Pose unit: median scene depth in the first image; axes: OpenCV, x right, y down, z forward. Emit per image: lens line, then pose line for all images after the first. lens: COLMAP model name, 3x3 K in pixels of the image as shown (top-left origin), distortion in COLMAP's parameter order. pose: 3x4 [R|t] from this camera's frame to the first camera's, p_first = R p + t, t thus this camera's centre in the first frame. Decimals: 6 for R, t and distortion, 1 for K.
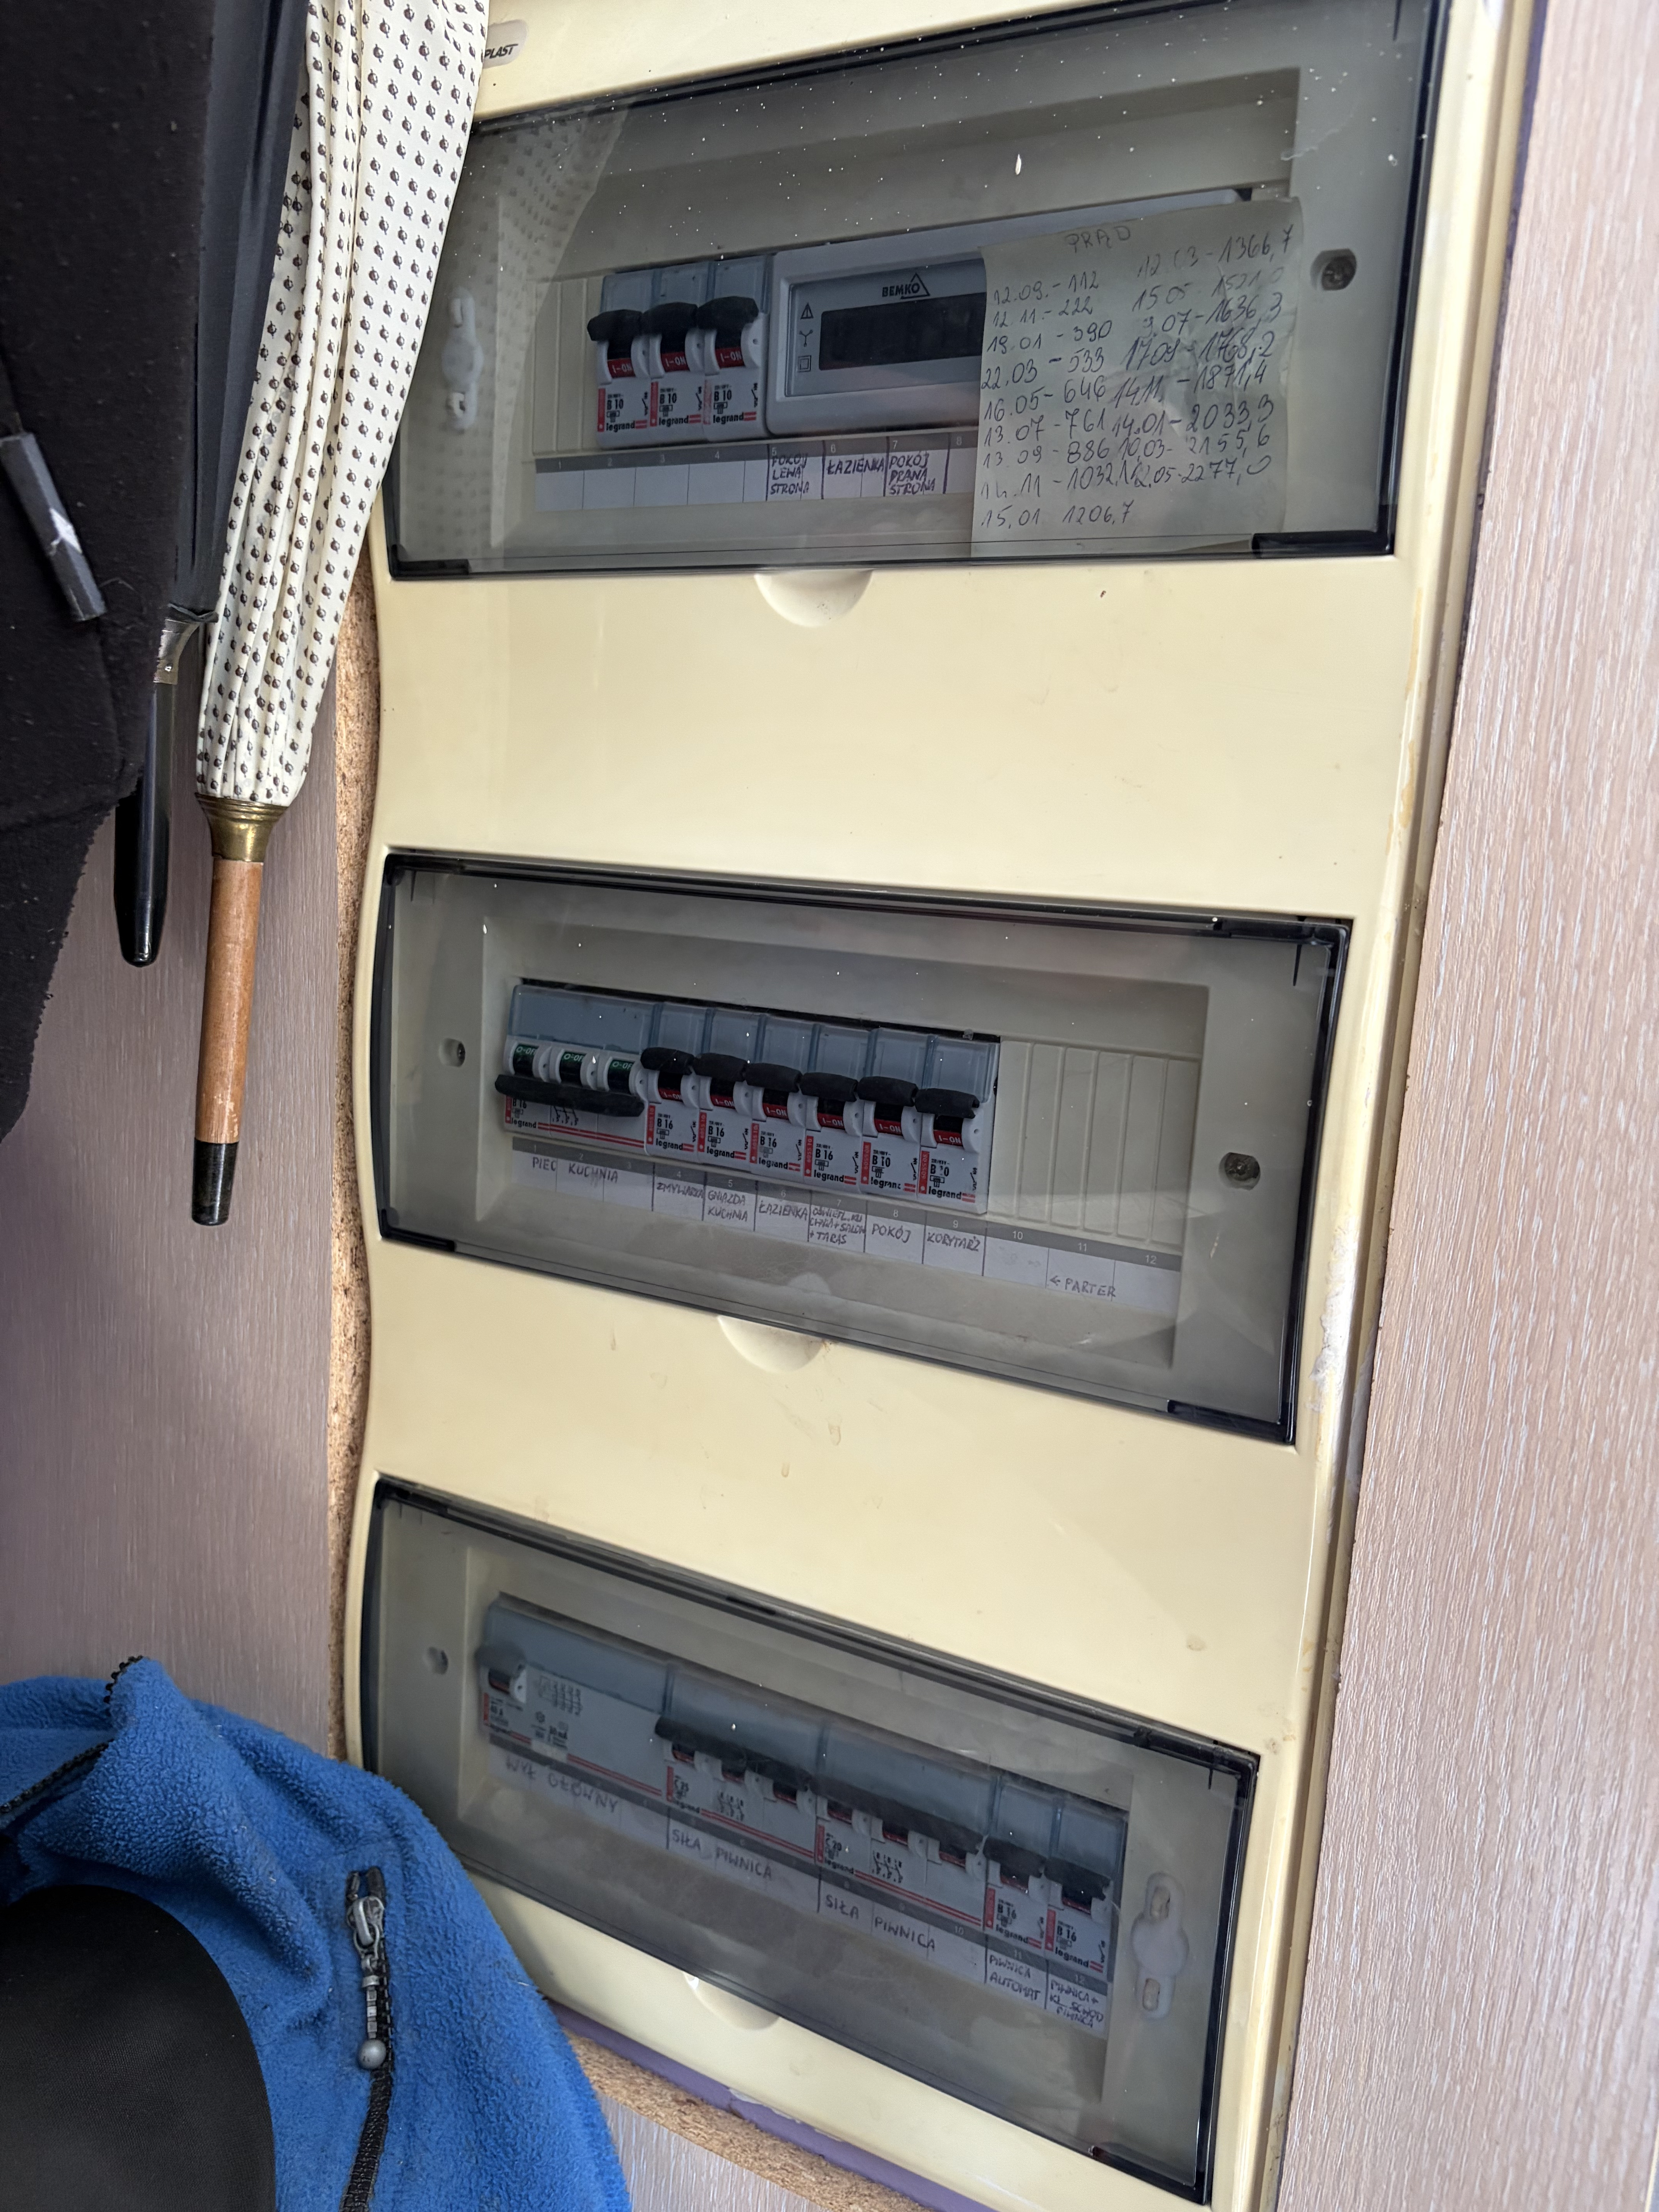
lens RADIAL K [[1620.1, 0, 829.5], [0, 1620.1, 1106.0], [0, 0, 1]] dist [0.070031, -0.071189]
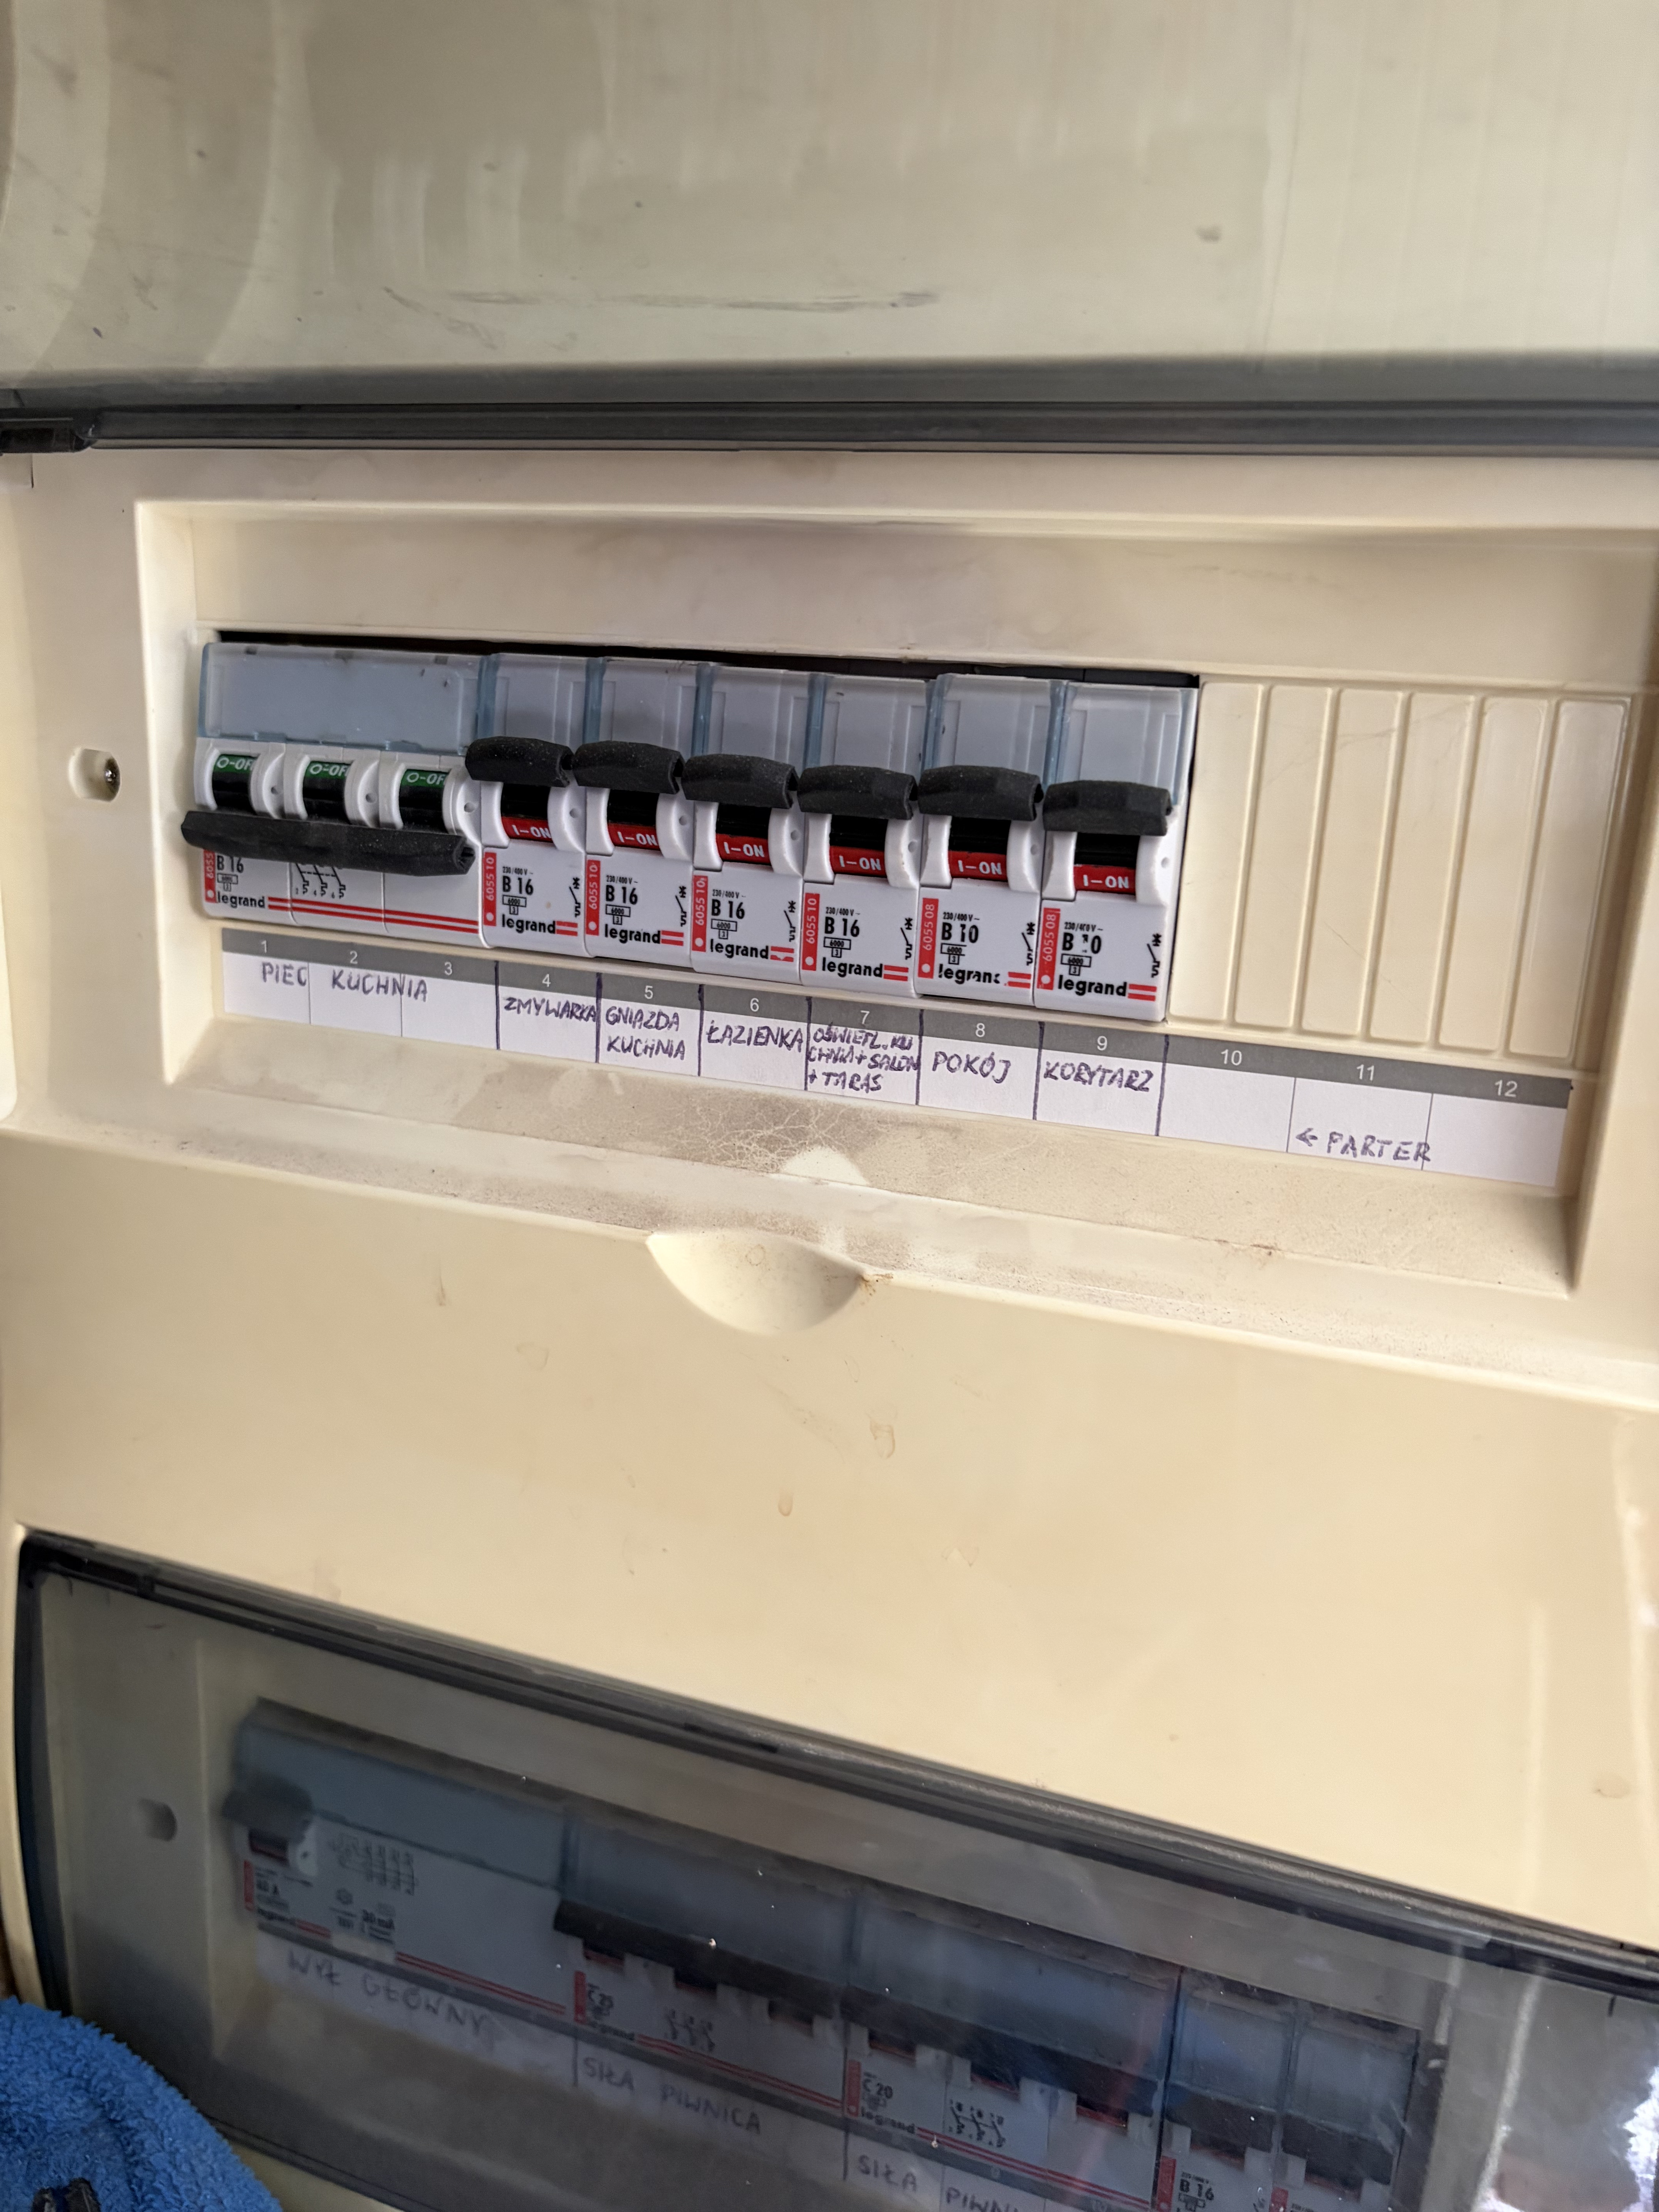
lens RADIAL K [[1755.4, 0, 754.3], [0, 1755.4, 1109.3], [0, 0, 1]] dist [0.011811, 0.011660]
pose [[0.989823, -0.059578, 0.129231, -0.104684], [0.044643, 0.992300, 0.115534, 0.020786], [-0.135119, -0.108589, 0.984861, 0.416150]]
